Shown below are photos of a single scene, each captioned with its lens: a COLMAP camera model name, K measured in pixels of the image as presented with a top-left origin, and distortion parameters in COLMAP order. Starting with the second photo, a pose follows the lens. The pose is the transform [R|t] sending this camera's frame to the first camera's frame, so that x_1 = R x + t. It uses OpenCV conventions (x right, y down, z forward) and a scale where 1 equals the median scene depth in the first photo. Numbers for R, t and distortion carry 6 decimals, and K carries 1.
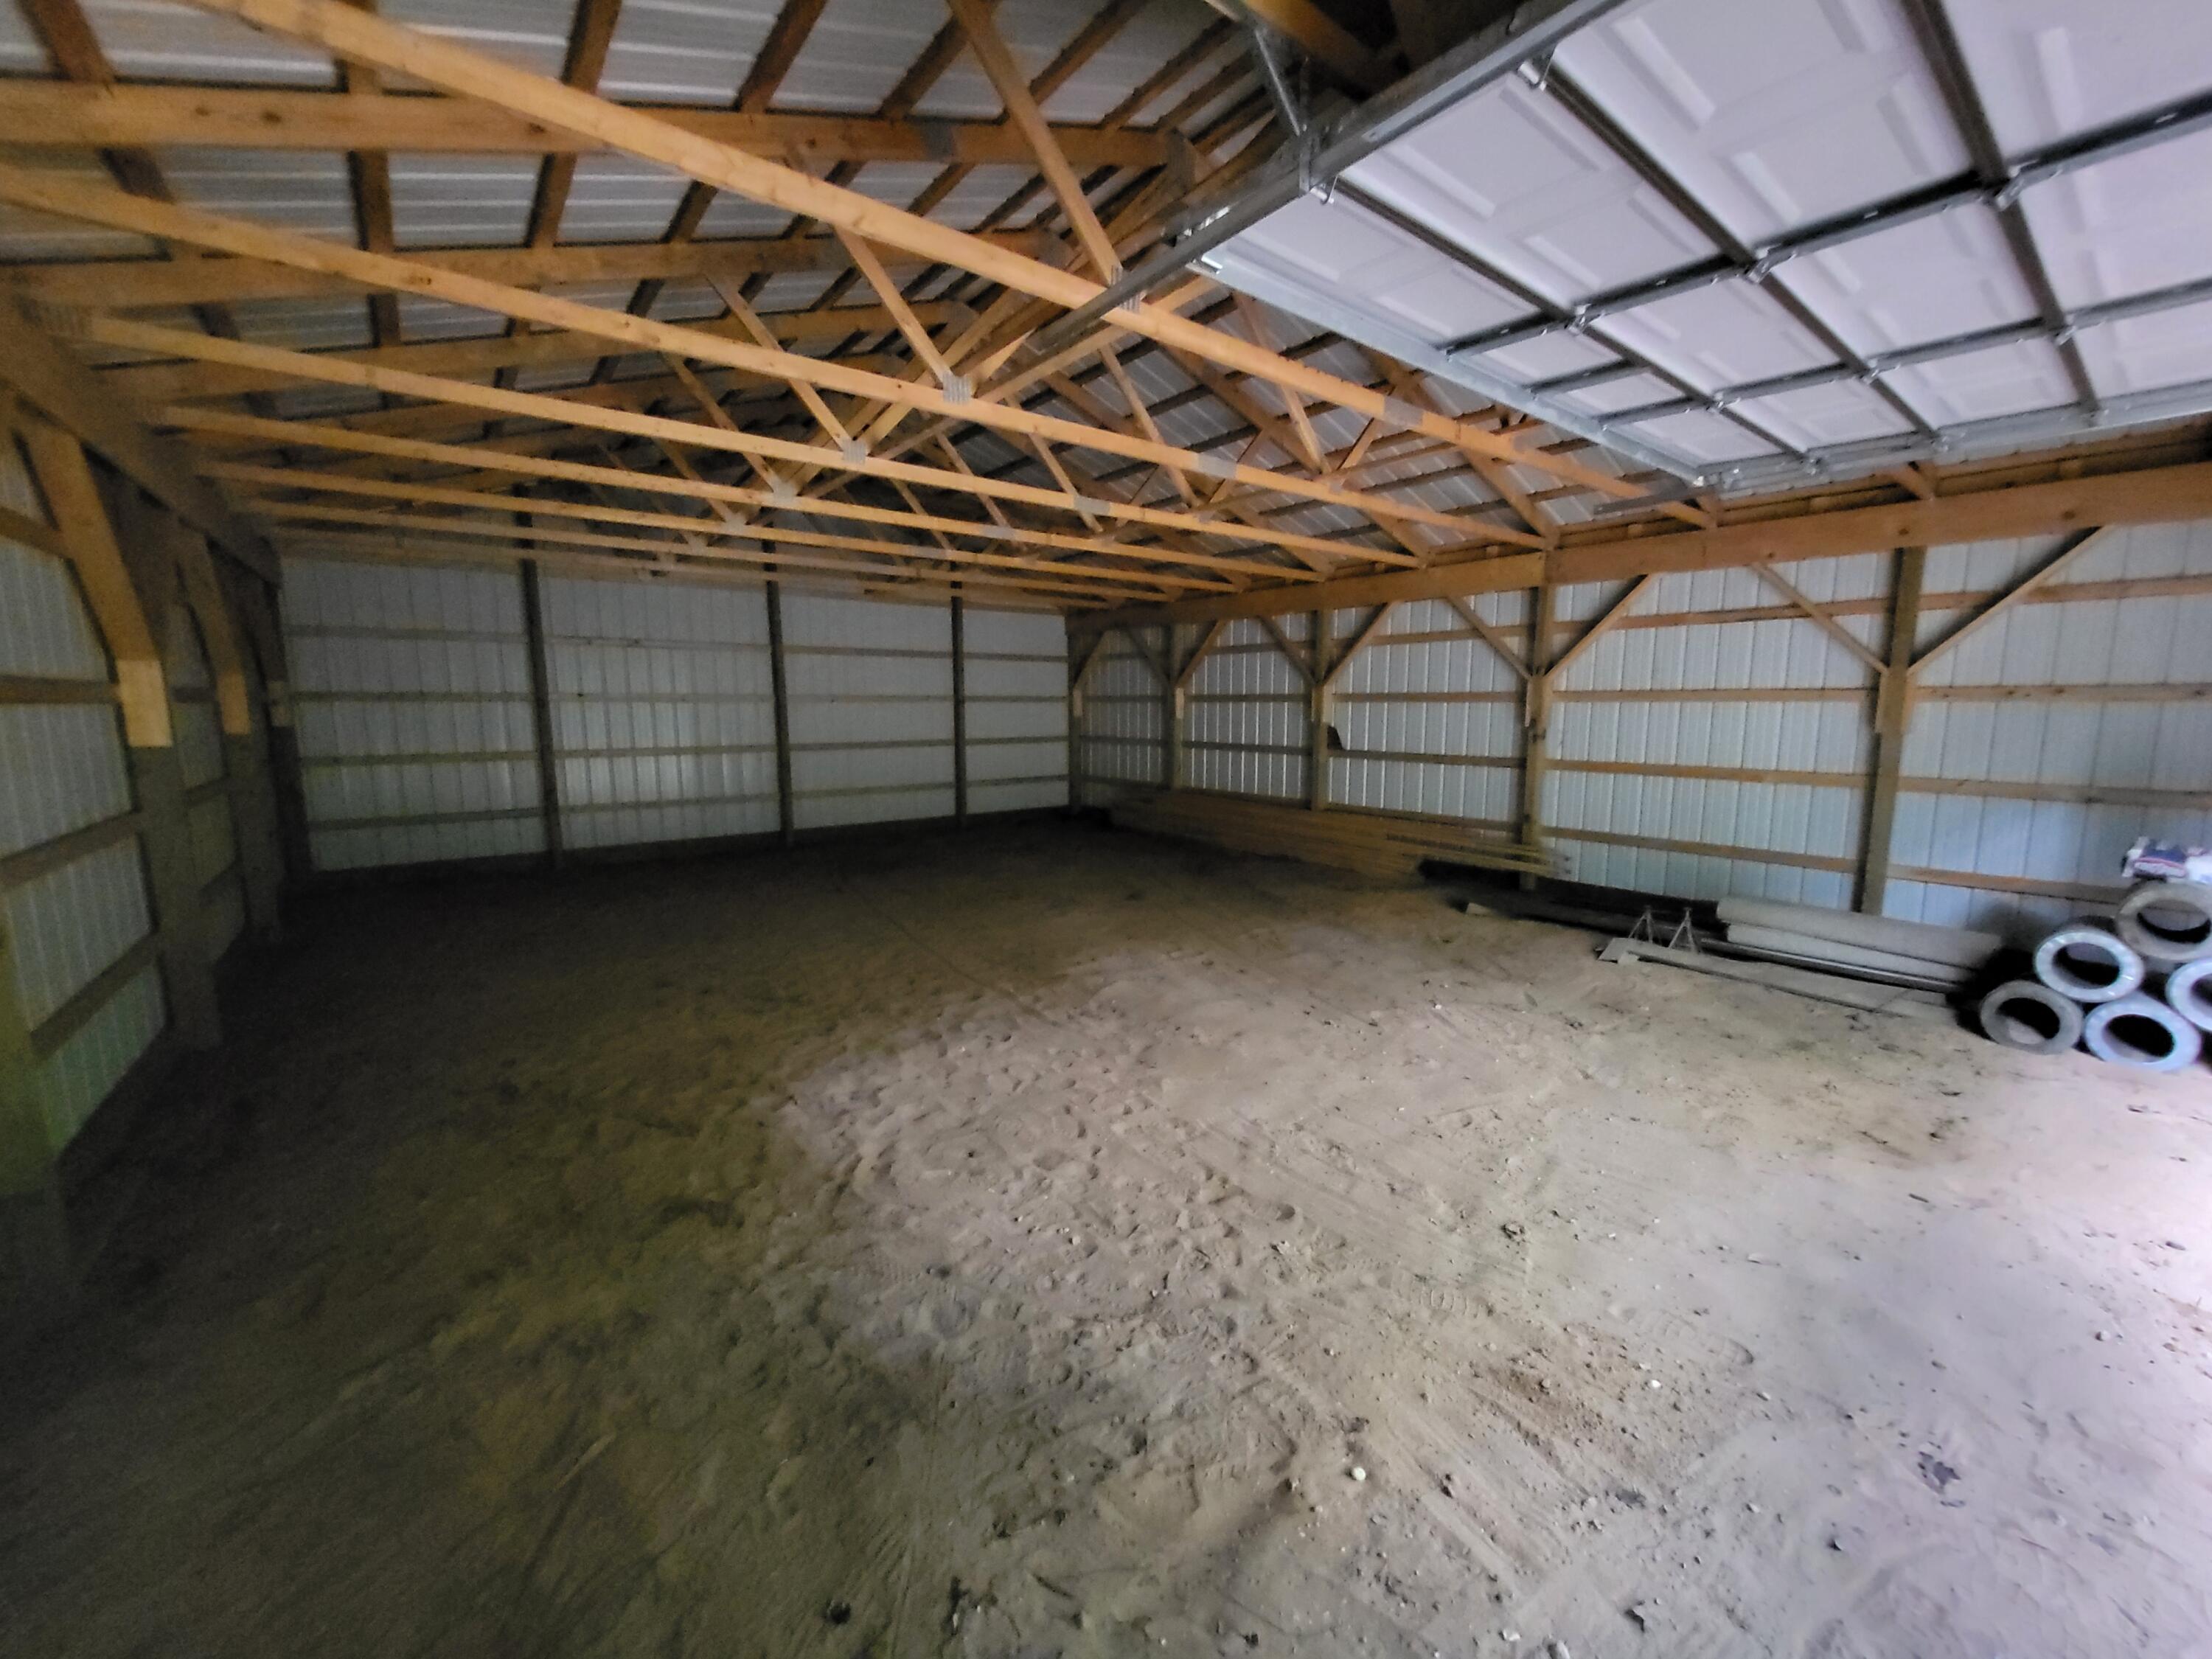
lens RADIAL K [[866.3, 0, 1114.4], [0, 866.3, 830.7], [0, 0, 1]] dist [0.001993, -0.000699]
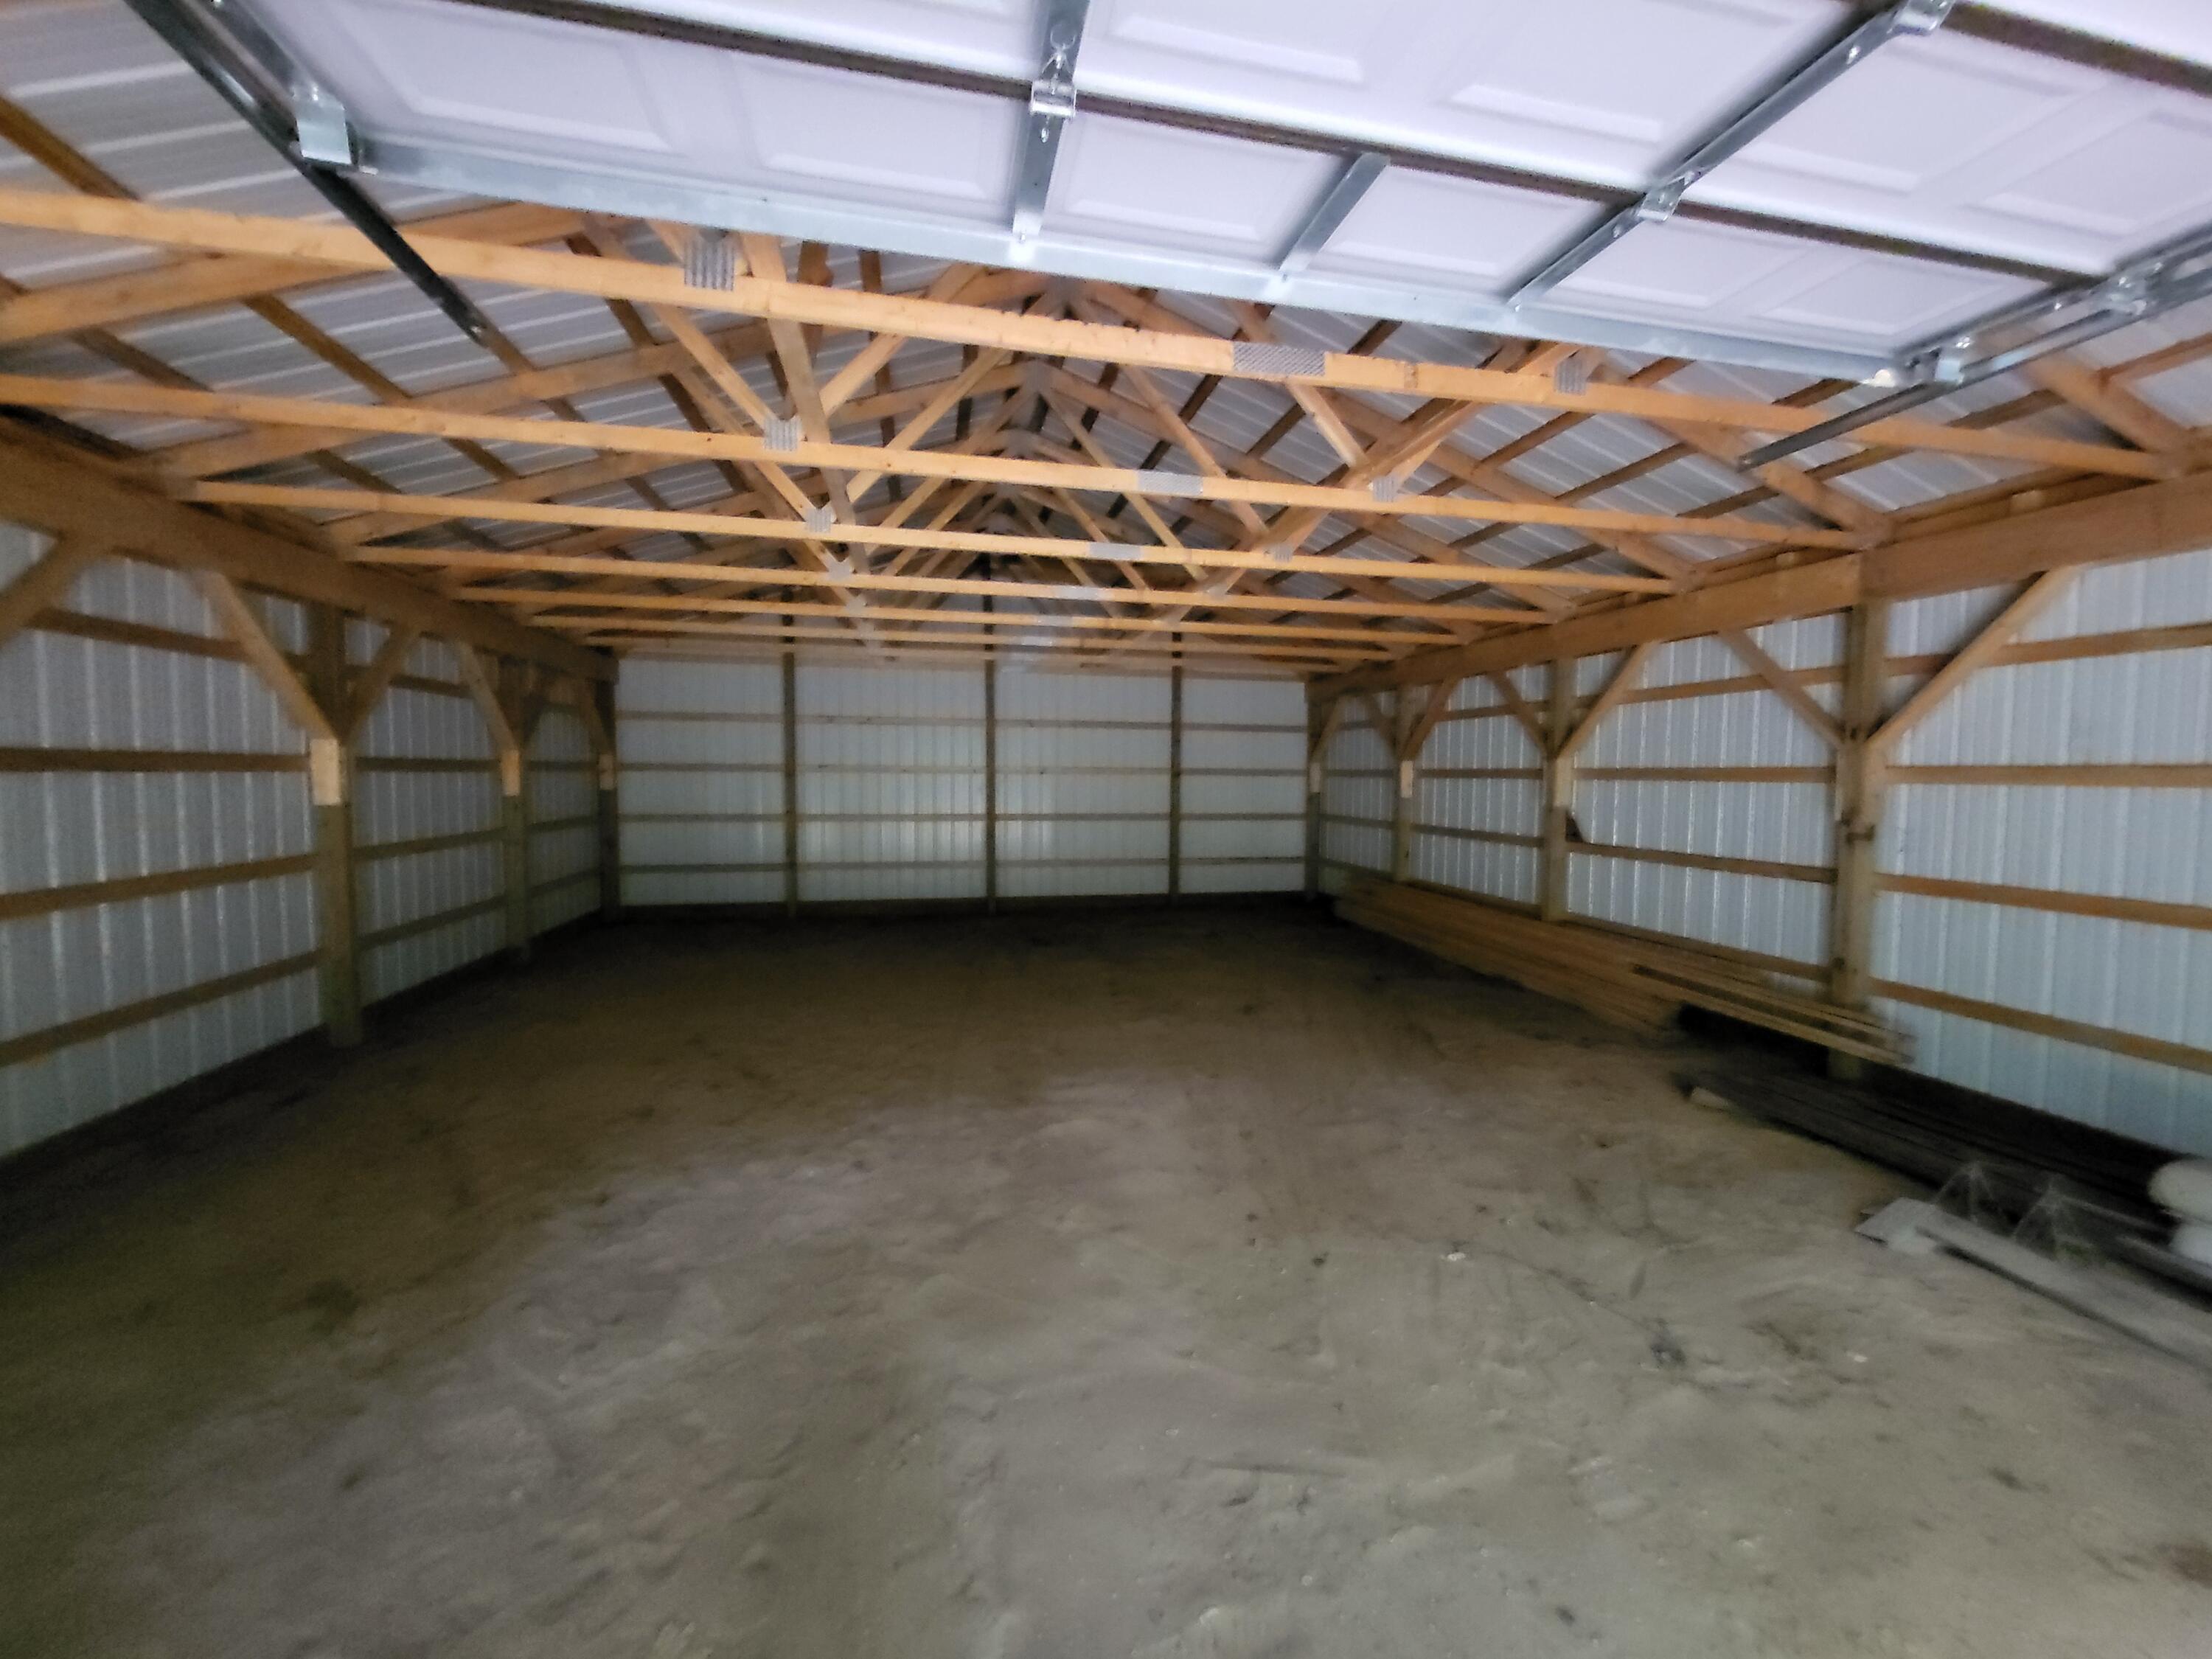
lens RADIAL K [[866.3, 0, 1106.2], [0, 866.3, 821.2], [0, 0, 1]] dist [0.001993, -0.000699]
pose [[0.897120, 0.031599, -0.440655, 0.268876], [-0.072898, 0.994354, -0.077108, -0.029730], [0.435731, 0.101298, 0.894359, 0.186473]]
